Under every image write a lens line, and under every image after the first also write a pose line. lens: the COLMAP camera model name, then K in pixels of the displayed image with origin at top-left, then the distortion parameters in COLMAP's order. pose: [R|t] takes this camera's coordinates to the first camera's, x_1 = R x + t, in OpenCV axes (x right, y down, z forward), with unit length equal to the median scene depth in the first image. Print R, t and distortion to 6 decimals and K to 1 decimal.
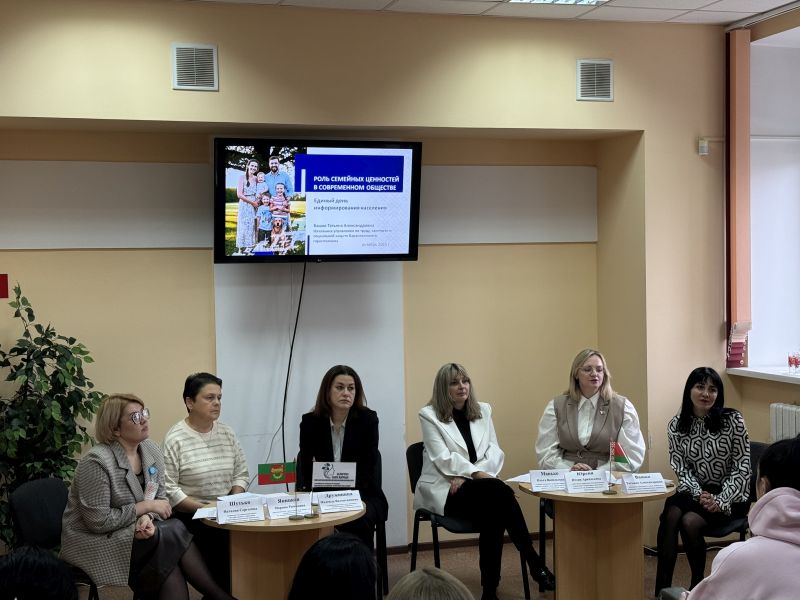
lens RADIAL K [[1191.5, 0, 403.9], [0, 1191.5, 304.0], [0, 0, 1]] dist [0.136611, 0.000000]
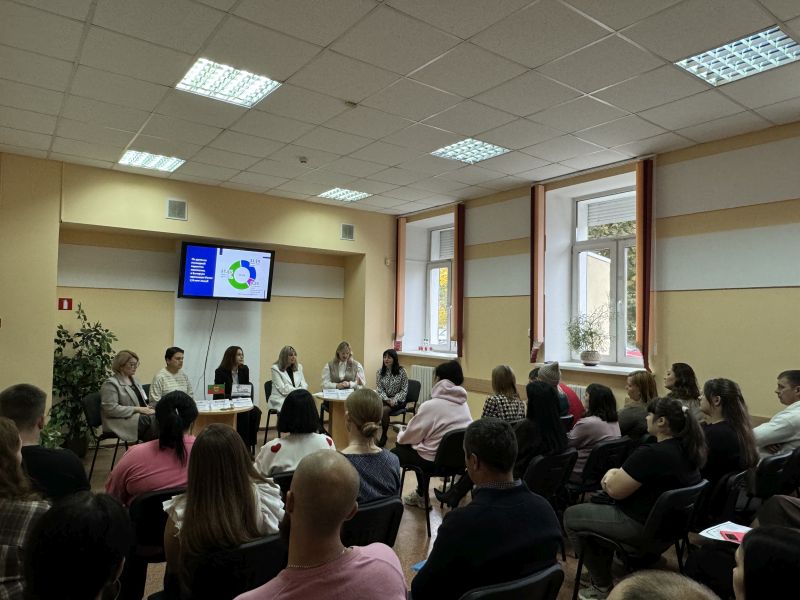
lens RADIAL K [[533.9, 0, 398.5], [0, 533.9, 301.6], [0, 0, 1]] dist [-0.003595, 0.001250]
pose [[0.946335, 0.046137, 0.319878, -0.085640], [-0.023513, 0.996964, -0.074234, 0.034374], [-0.322332, 0.062729, 0.944546, -0.051006]]
